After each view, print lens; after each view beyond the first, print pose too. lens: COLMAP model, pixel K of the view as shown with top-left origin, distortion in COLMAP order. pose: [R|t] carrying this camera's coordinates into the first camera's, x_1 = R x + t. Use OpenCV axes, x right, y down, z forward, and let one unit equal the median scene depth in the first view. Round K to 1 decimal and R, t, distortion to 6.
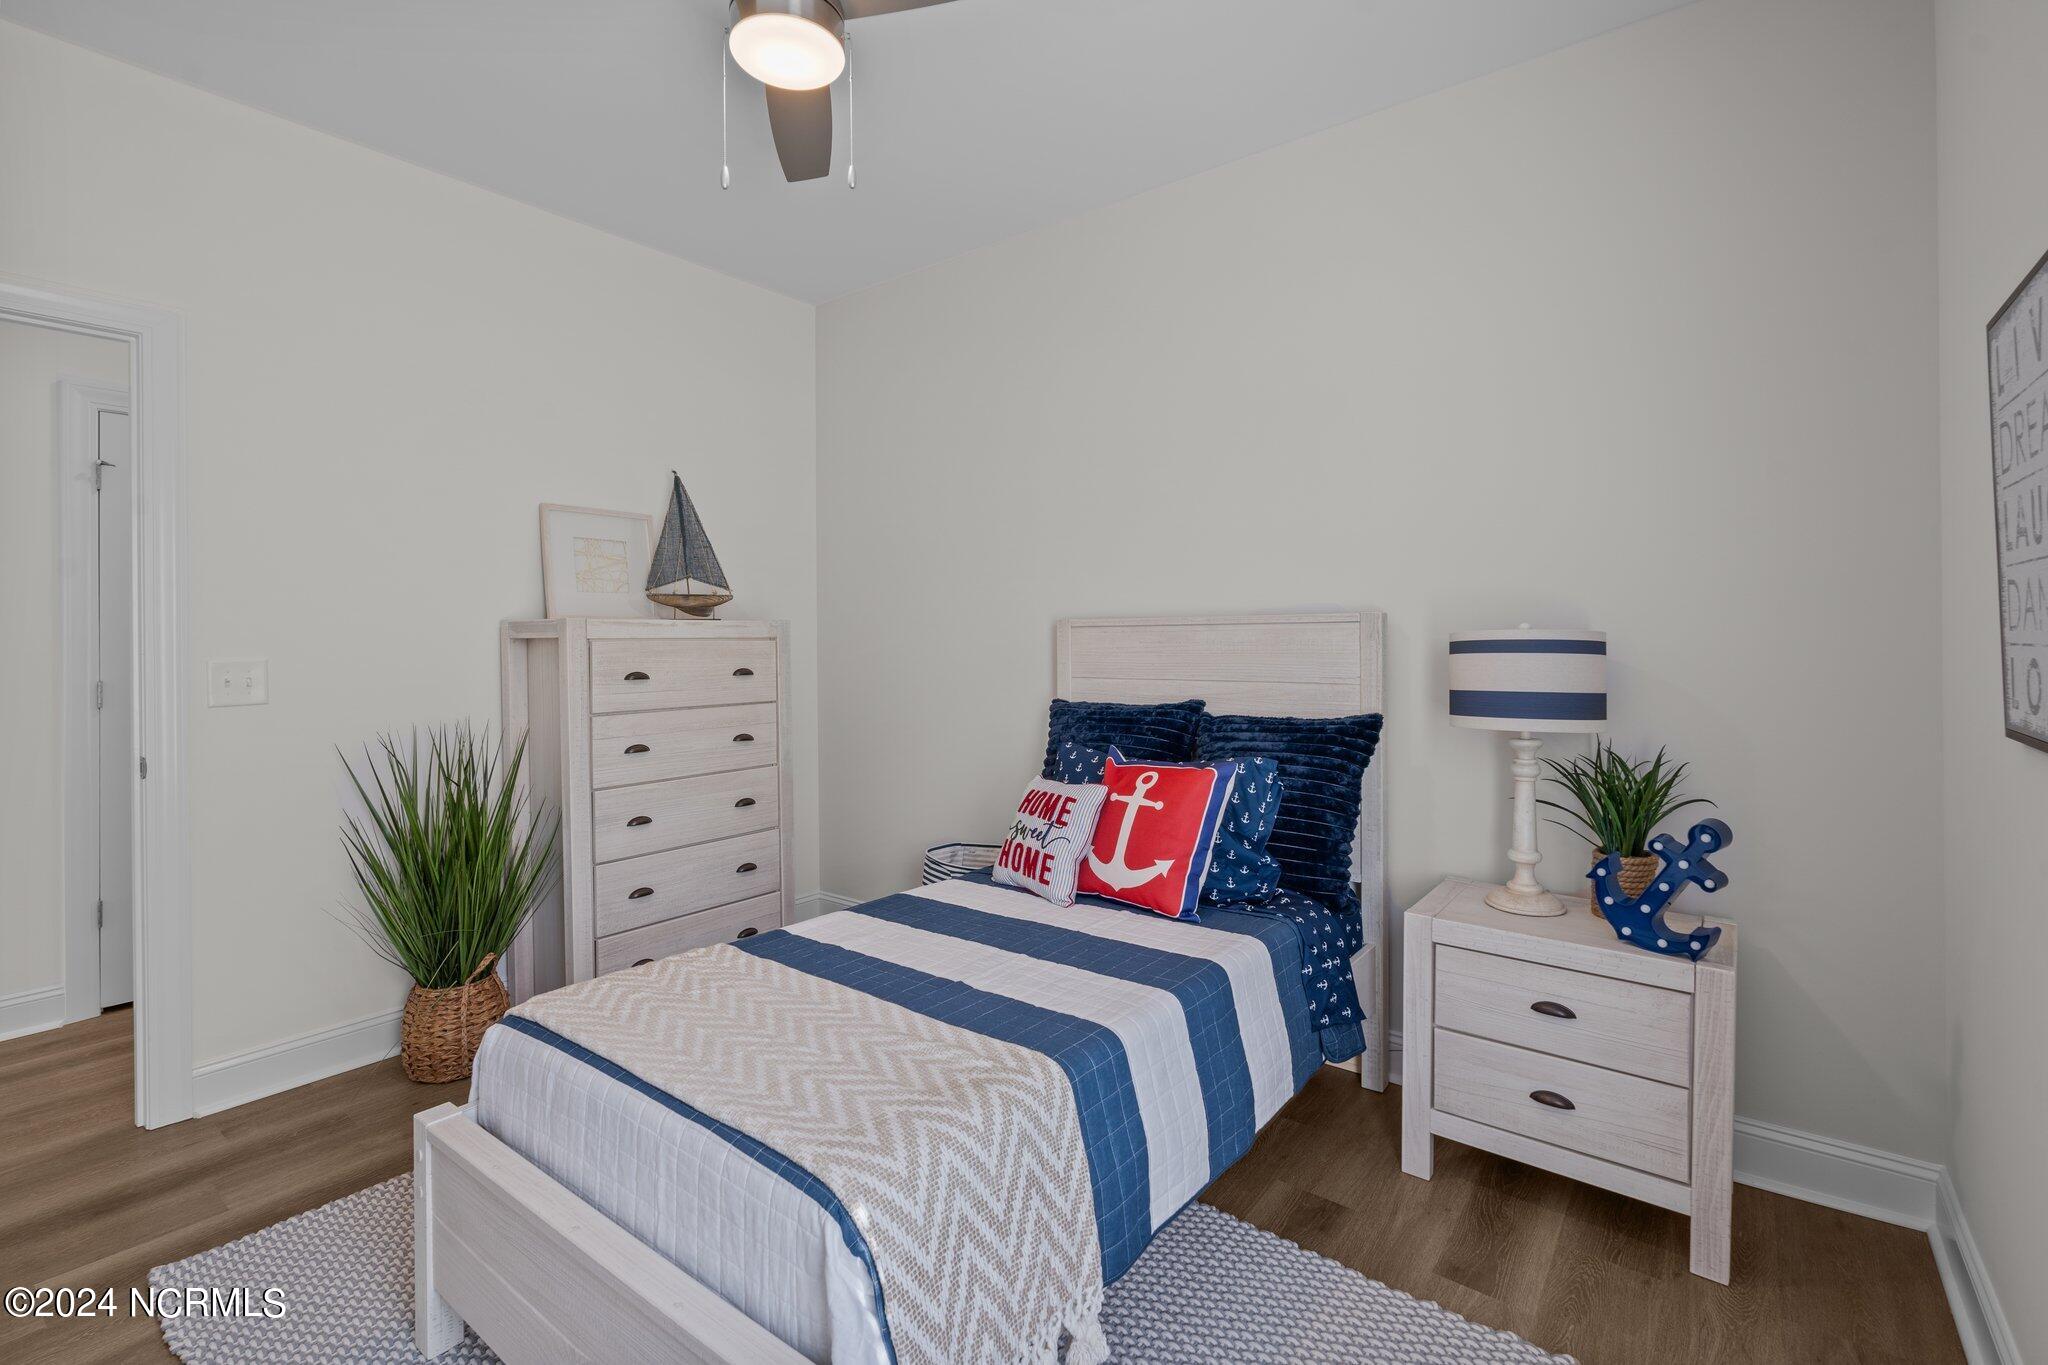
lens RADIAL K [[924.3, 0, 1028.6], [0, 924.3, 641.2], [0, 0, 1]] dist [-0.000513, -0.000188]
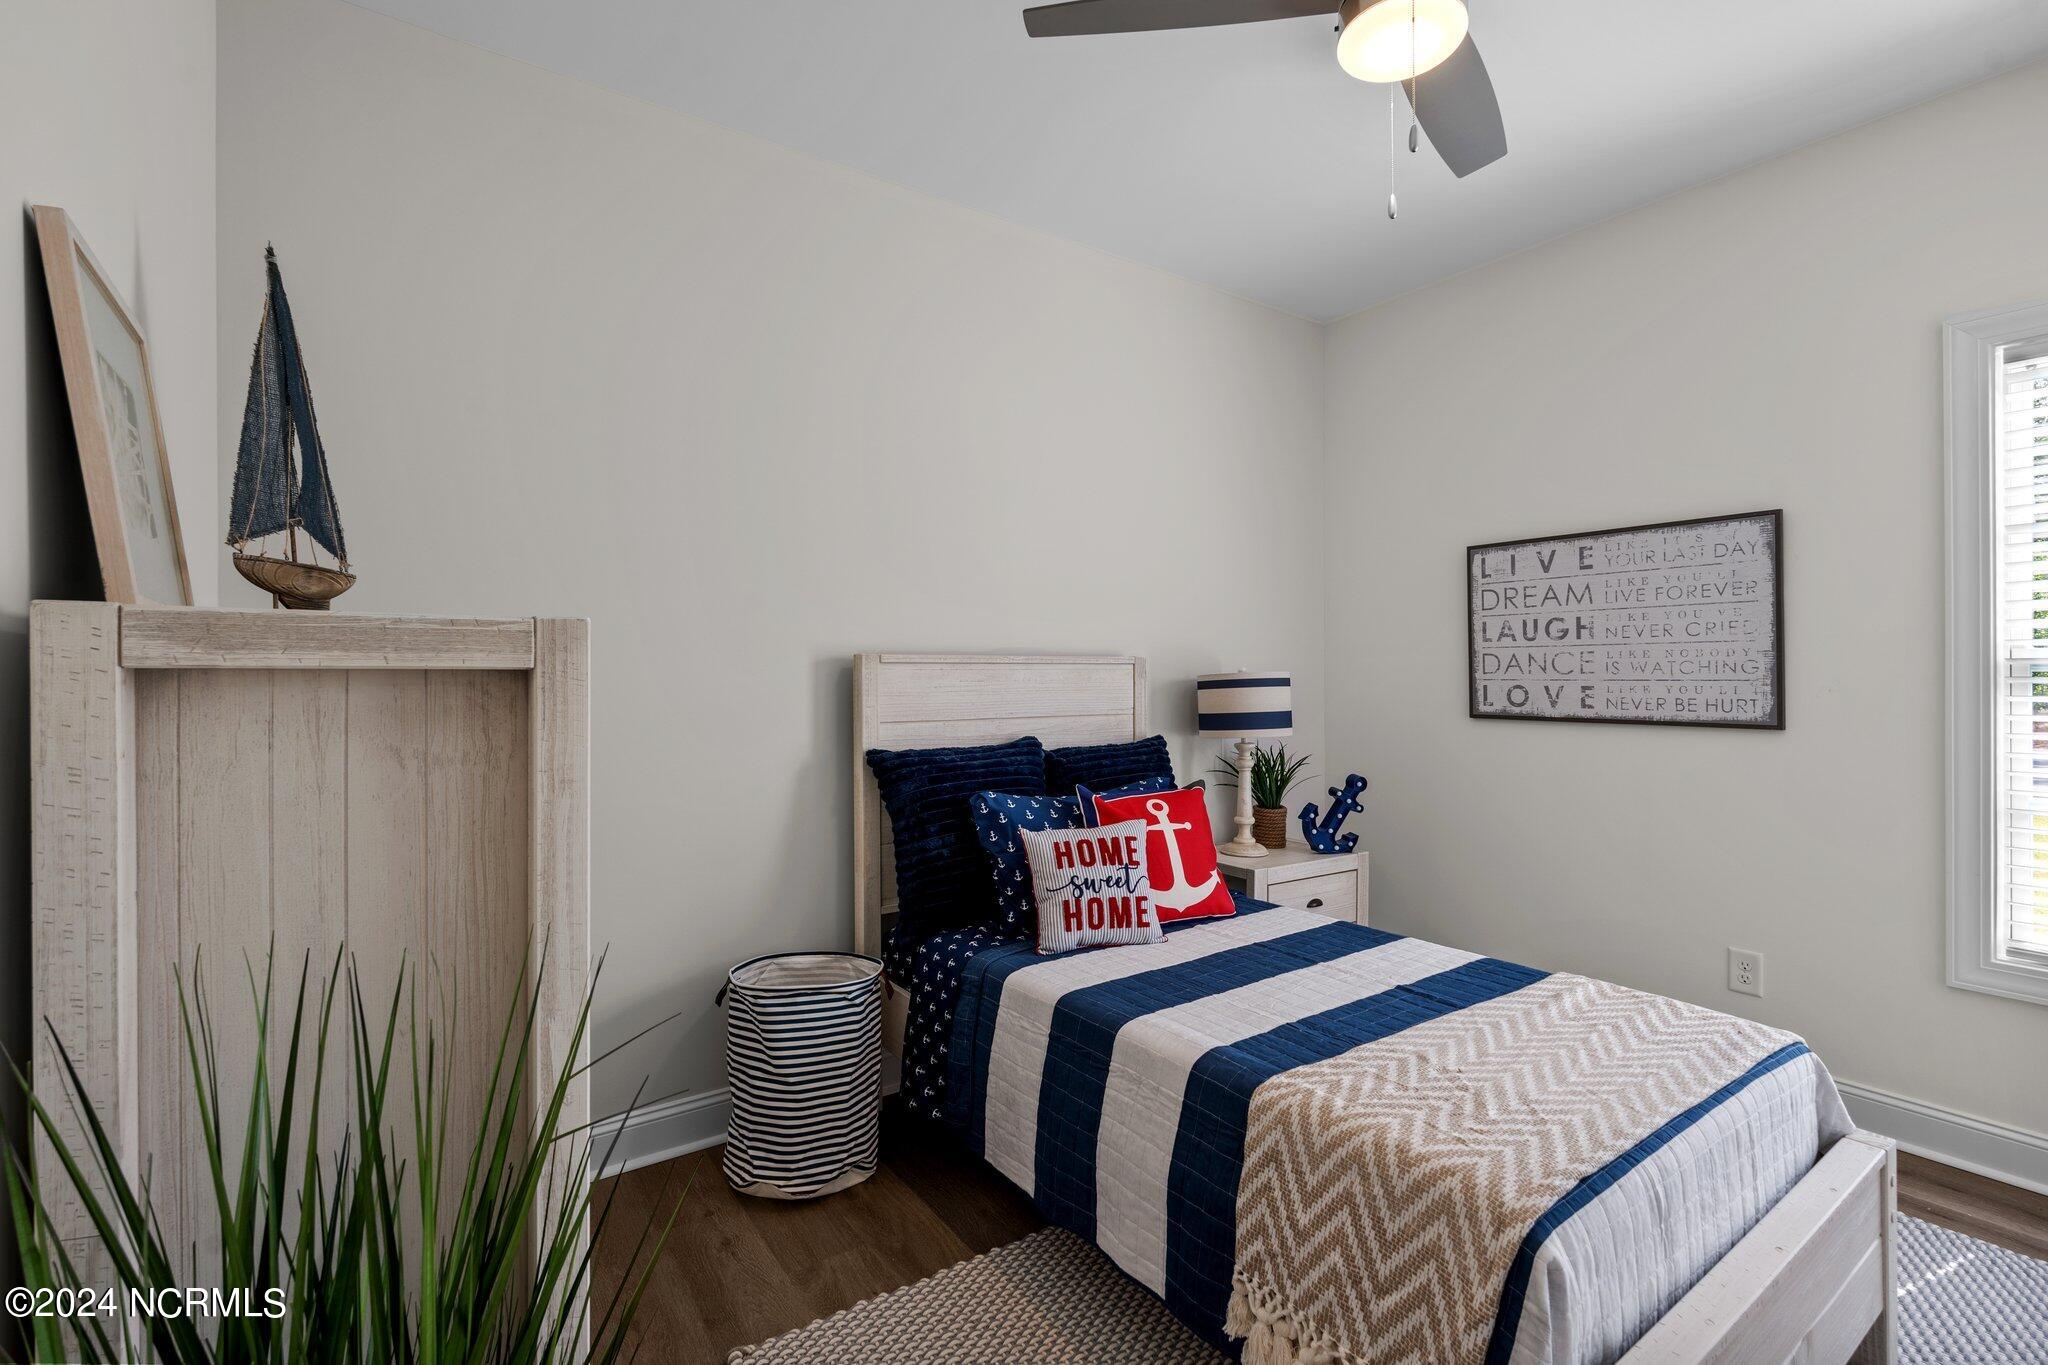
lens RADIAL K [[922.4, 0, 1023.8], [0, 922.4, 677.4], [0, 0, 1]] dist [-0.004412, 0.000638]
pose [[0.299385, 0.003671, 0.954125, -1.199093], [0.001426, 0.999990, -0.004295, 0.002388], [-0.954131, 0.002647, 0.299377, 1.039742]]
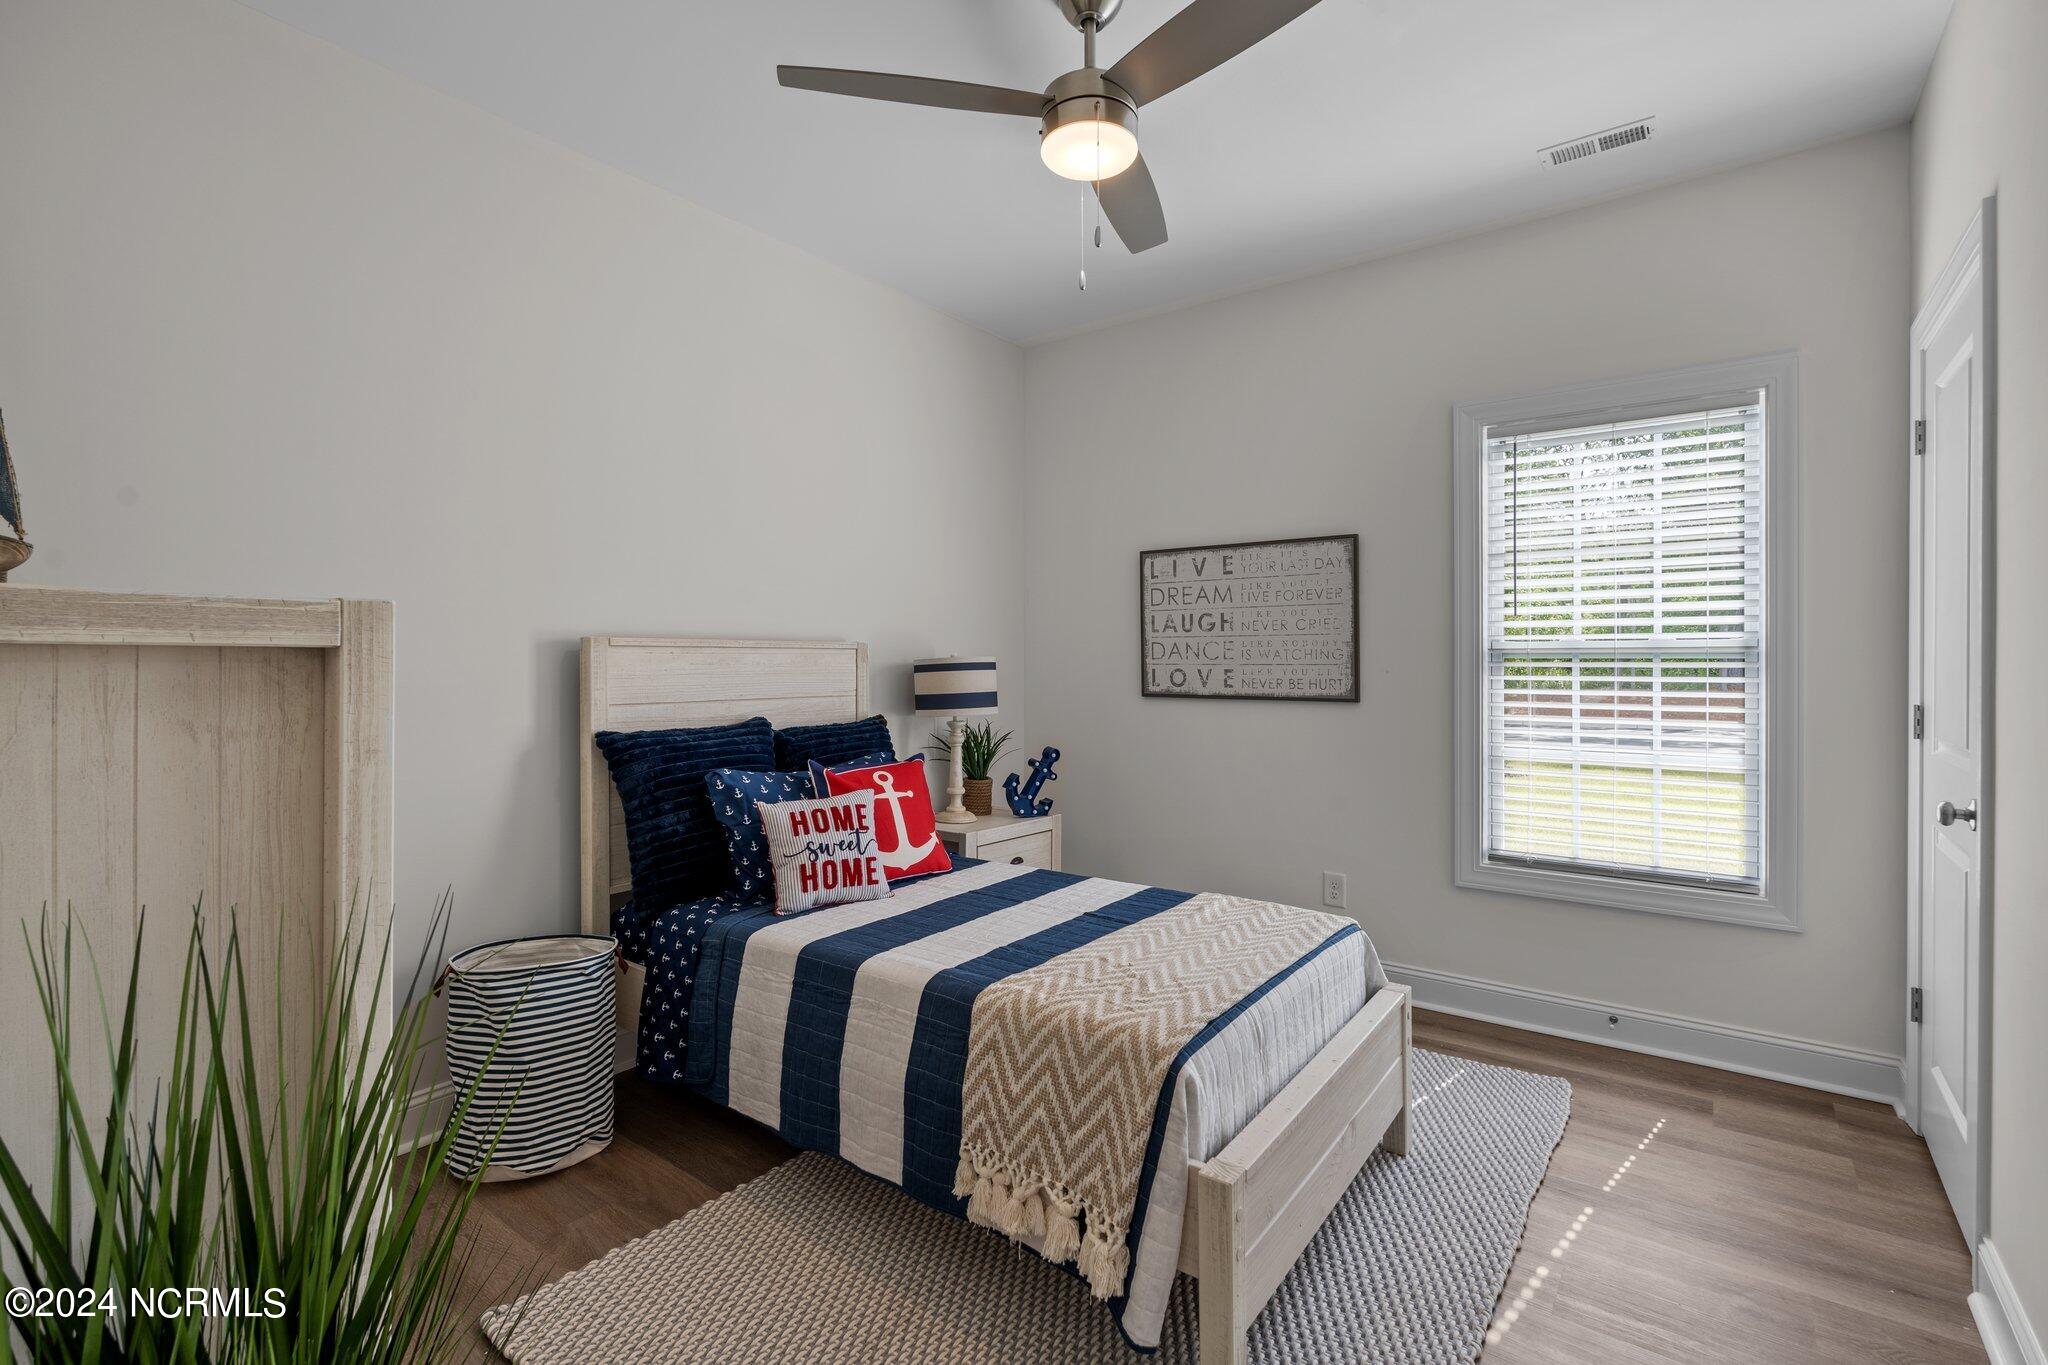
lens RADIAL K [[931.4, 0, 1022.1], [0, 931.4, 662.9], [0, 0, 1]] dist [-0.003301, 0.000102]
pose [[-0.014547, 0.005237, 0.999880, -1.365960], [0.000848, 0.999986, -0.005225, 0.008307], [-0.999894, 0.000772, -0.014551, 1.054647]]
